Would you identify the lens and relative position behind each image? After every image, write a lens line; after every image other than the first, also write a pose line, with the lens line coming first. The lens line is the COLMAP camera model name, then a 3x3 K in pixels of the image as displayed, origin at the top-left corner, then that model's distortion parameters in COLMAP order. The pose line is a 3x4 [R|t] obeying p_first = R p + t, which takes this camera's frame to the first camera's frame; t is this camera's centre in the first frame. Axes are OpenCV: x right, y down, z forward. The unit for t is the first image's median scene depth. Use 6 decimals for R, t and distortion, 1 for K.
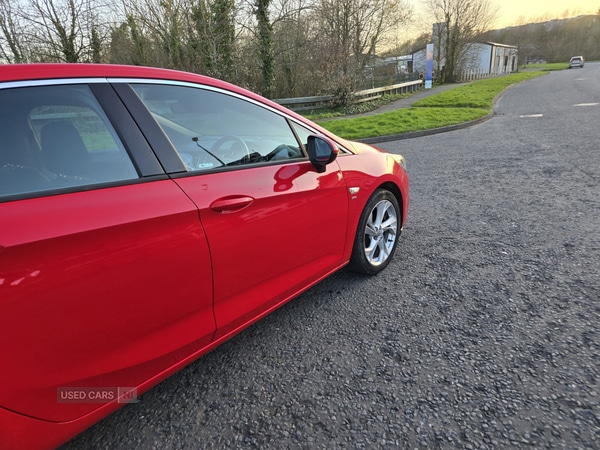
lens RADIAL K [[400.6, 0, 300.0], [0, 400.6, 225.0], [0, 0, 1]] dist [0.060607, -0.045605]
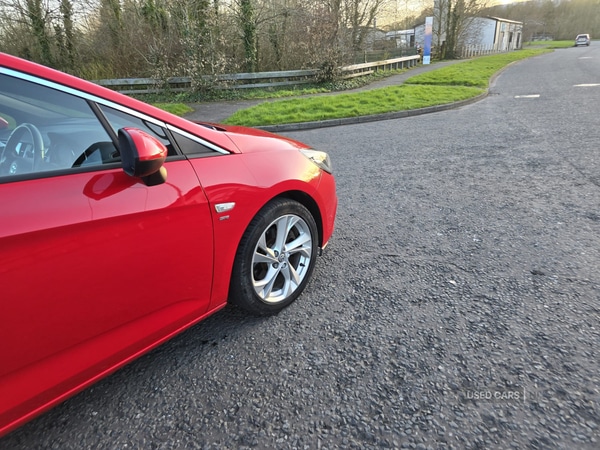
lens RADIAL K [[401.6, 0, 299.2], [0, 401.6, 218.7], [0, 0, 1]] dist [0.058350, -0.042878]
pose [[0.999809, 0.019381, 0.002482, 0.091062], [-0.019470, 0.998883, 0.043044, -0.034441], [-0.001645, -0.043084, 0.999070, 0.104412]]
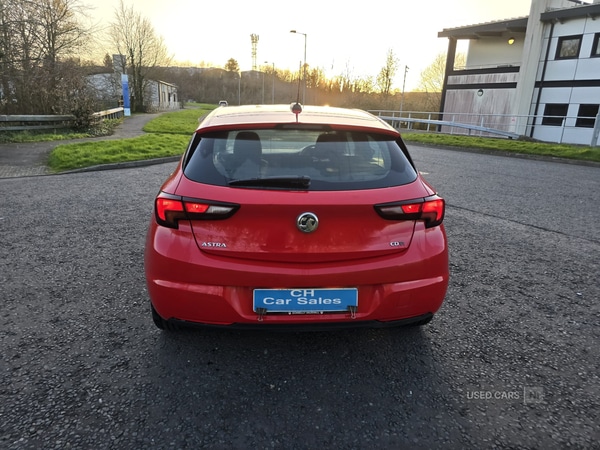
lens RADIAL K [[395.6, 0, 297.9], [0, 395.6, 221.2], [0, 0, 1]] dist [0.056857, -0.048767]
pose [[0.714507, -0.103483, 0.691933, -0.503425], [0.152715, 0.988221, -0.009903, 0.044642], [-0.682758, 0.112744, 0.721894, -0.075704]]
